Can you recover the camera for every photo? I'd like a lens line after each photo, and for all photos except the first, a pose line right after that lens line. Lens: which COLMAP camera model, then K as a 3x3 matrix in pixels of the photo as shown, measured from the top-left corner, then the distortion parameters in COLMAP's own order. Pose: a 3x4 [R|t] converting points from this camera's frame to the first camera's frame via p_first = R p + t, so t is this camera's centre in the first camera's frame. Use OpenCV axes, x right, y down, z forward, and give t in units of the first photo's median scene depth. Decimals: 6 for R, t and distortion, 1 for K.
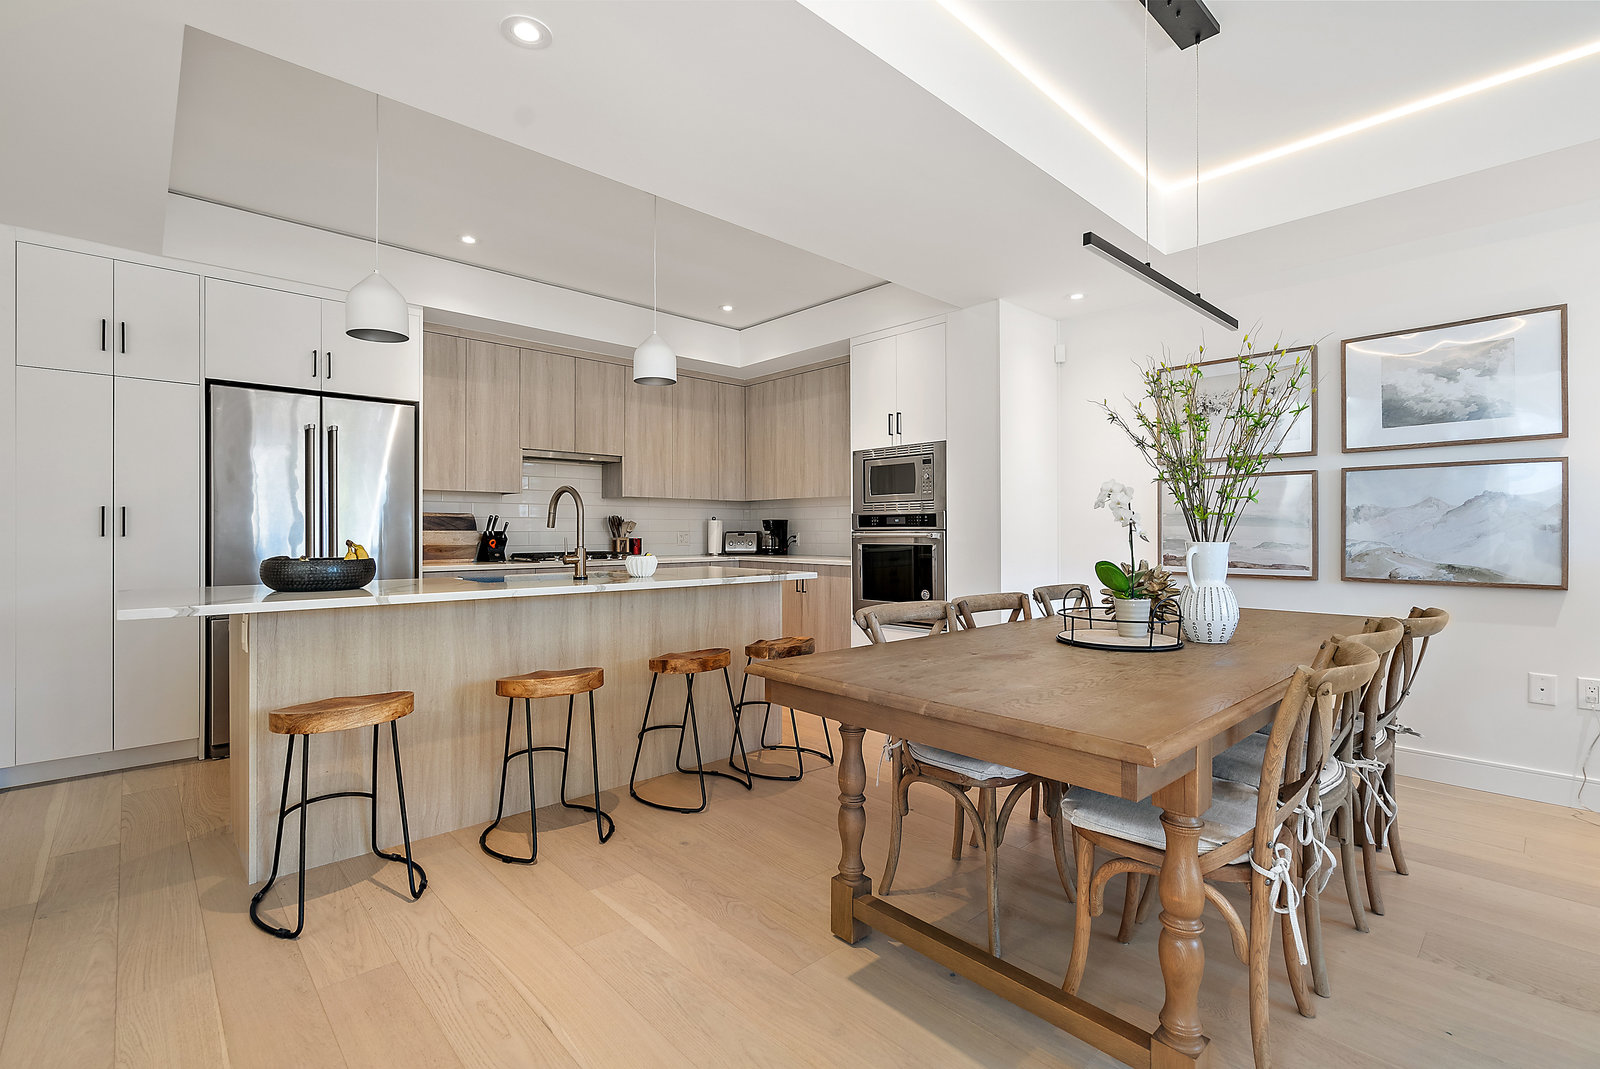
lens RADIAL K [[726.1, 0, 798.0], [0, 726.1, 532.6], [0, 0, 1]] dist [-0.009899, 0.002784]
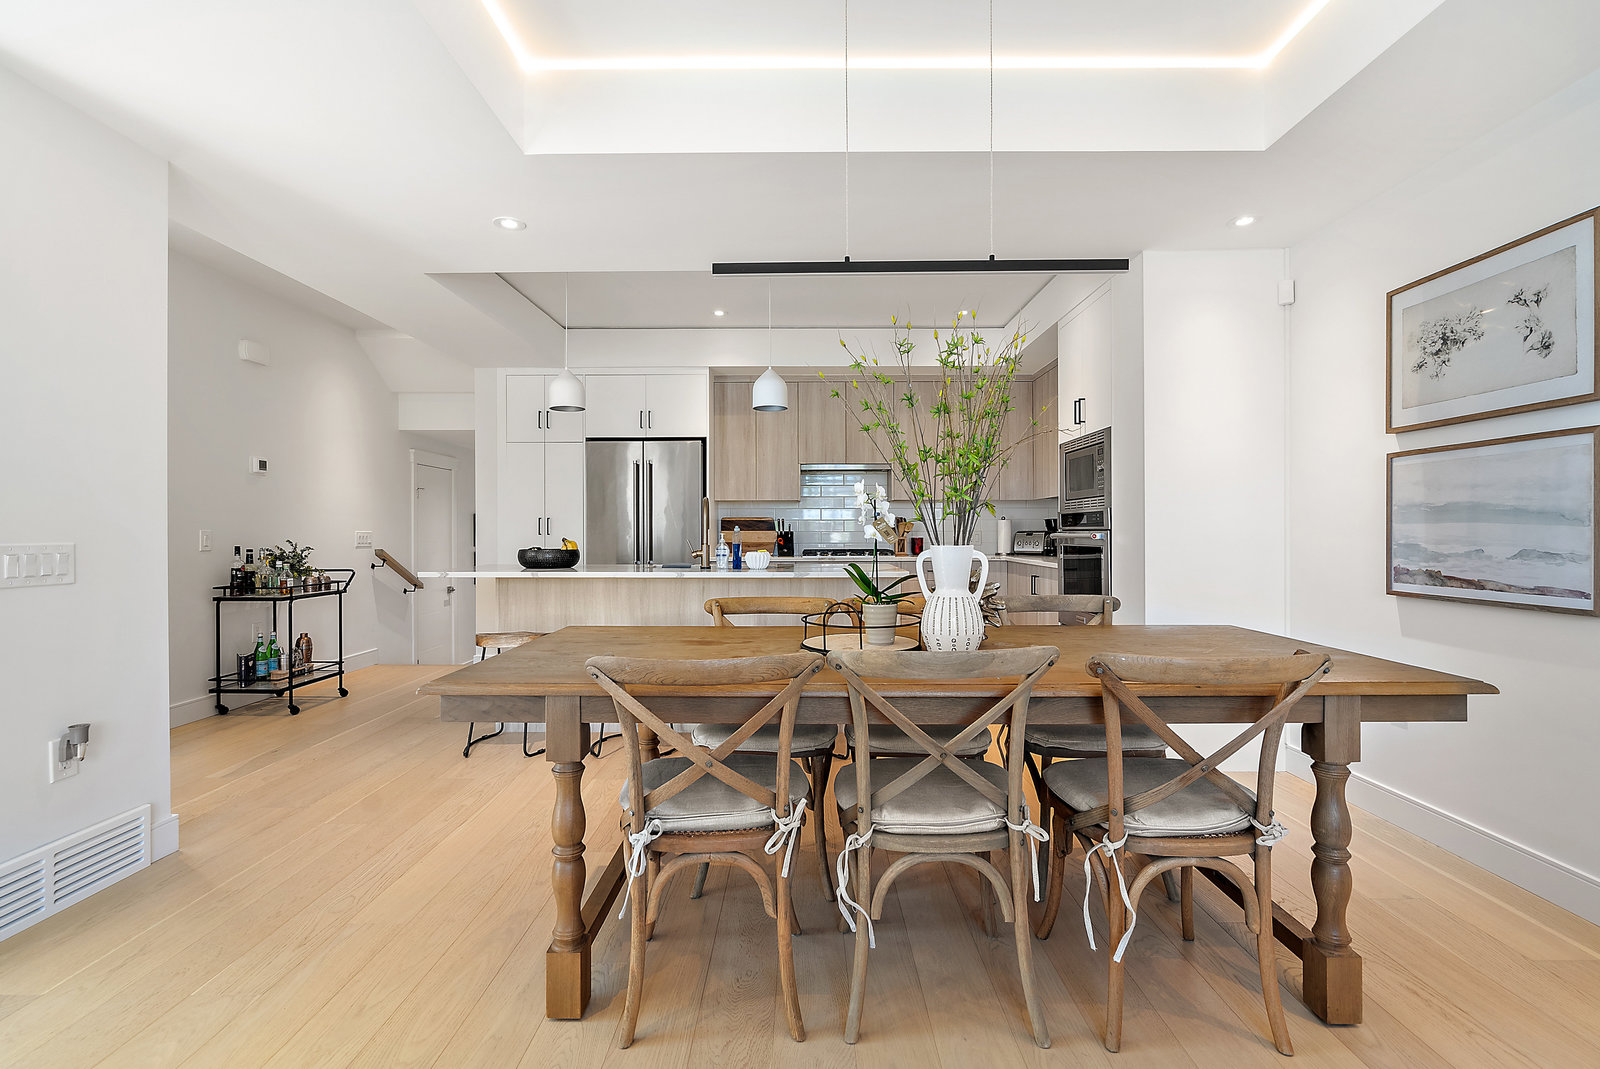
lens RADIAL K [[726.1, 0, 795.7], [0, 726.1, 533.2], [0, 0, 1]] dist [-0.009899, 0.002784]
pose [[0.722432, 0.001380, -0.691441, 0.548208], [0.000562, 0.999997, 0.002583, -0.002185], [0.691442, -0.002254, 0.722429, 0.123903]]
